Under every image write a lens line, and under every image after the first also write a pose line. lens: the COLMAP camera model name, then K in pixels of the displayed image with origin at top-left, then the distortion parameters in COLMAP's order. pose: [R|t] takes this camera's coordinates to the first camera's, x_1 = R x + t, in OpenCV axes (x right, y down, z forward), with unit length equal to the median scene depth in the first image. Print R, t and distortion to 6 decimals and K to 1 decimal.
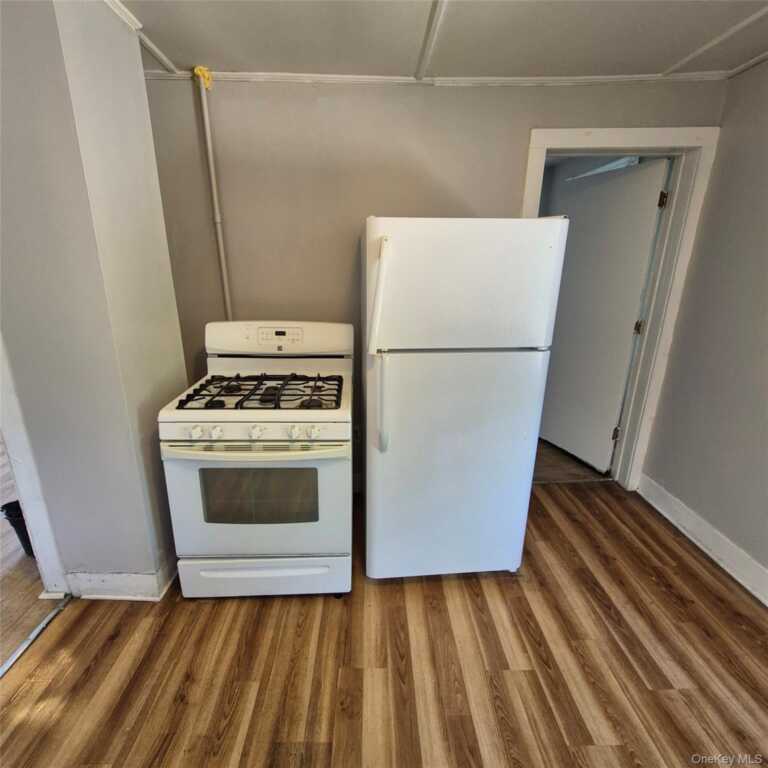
lens RADIAL K [[403.1, 0, 374.7], [0, 403.1, 380.8], [0, 0, 1]] dist [0.012650, -0.003150]
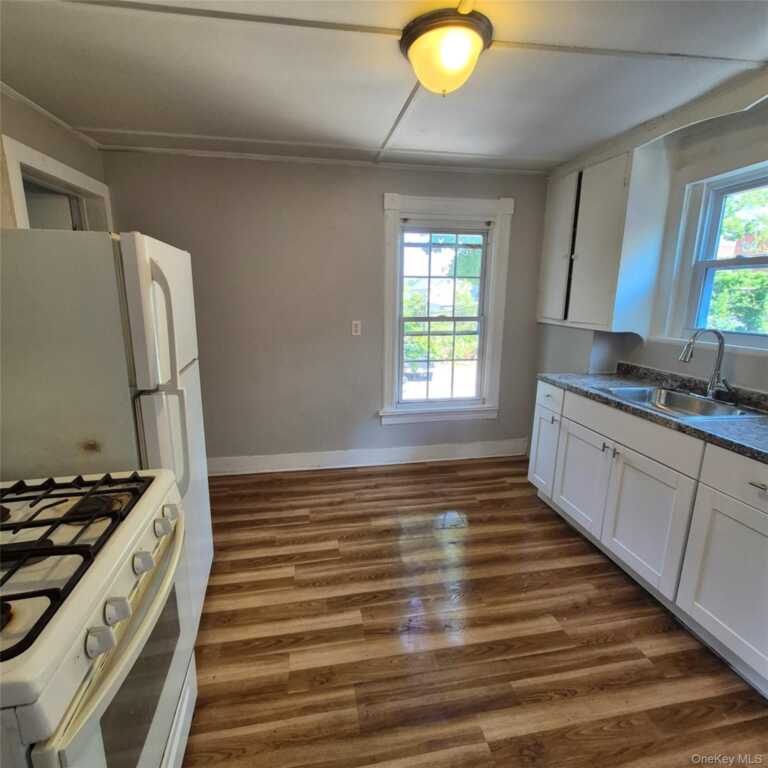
lens RADIAL K [[403.1, 0, 374.7], [0, 403.1, 380.8], [0, 0, 1]] dist [0.012650, -0.003150]
pose [[-0.157834, -0.219215, 0.962826, -0.898003], [0.271962, 0.927688, 0.255797, -0.190548], [-0.949276, 0.302225, -0.086802, 0.650964]]
